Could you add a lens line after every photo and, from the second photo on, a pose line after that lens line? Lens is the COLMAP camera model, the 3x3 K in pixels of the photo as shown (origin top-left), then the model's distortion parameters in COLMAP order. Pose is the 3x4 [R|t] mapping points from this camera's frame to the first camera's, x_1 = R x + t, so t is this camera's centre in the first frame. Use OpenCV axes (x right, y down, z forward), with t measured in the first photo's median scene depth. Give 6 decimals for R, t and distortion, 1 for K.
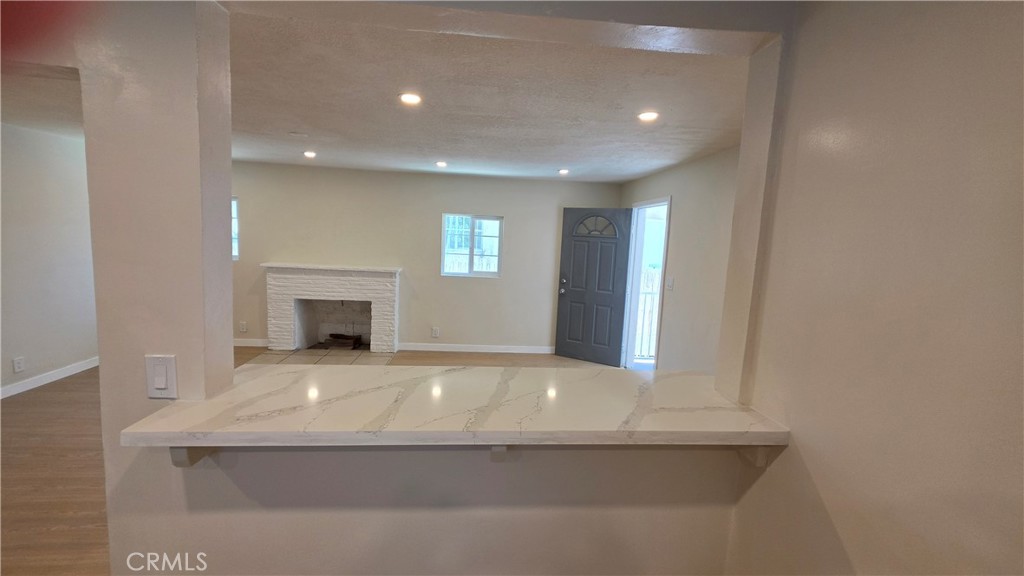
lens RADIAL K [[407.5, 0, 515.0], [0, 407.5, 283.8], [0, 0, 1]] dist [-0.013177, 0.000252]
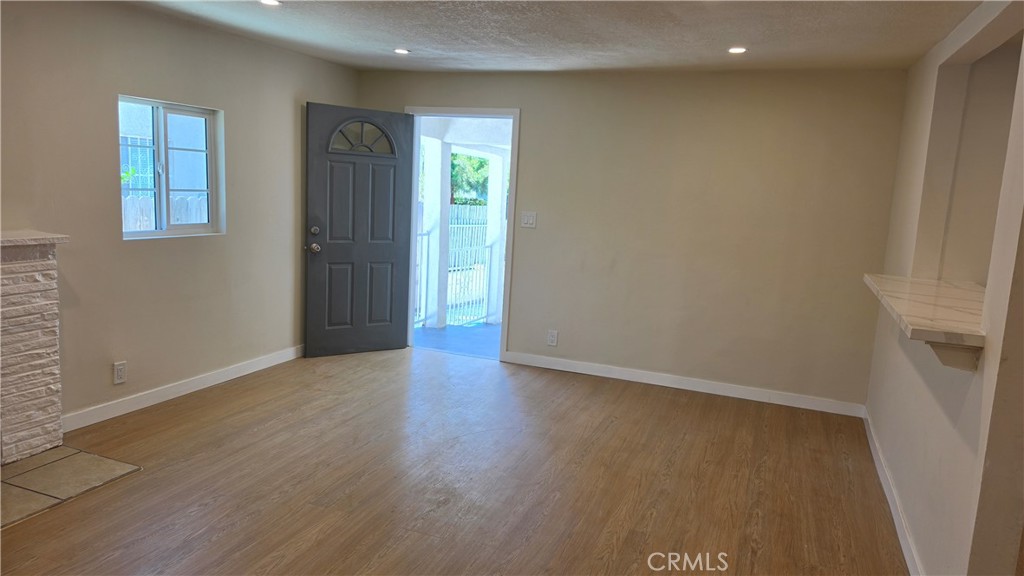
lens RADIAL K [[719.6, 0, 509.1], [0, 719.6, 300.3], [0, 0, 1]] dist [0.030355, -0.005489]
pose [[0.438737, -0.171212, 0.882154, -0.713333], [0.058123, 0.985033, 0.162272, -0.060917], [-0.896734, -0.019921, 0.442122, 0.293753]]
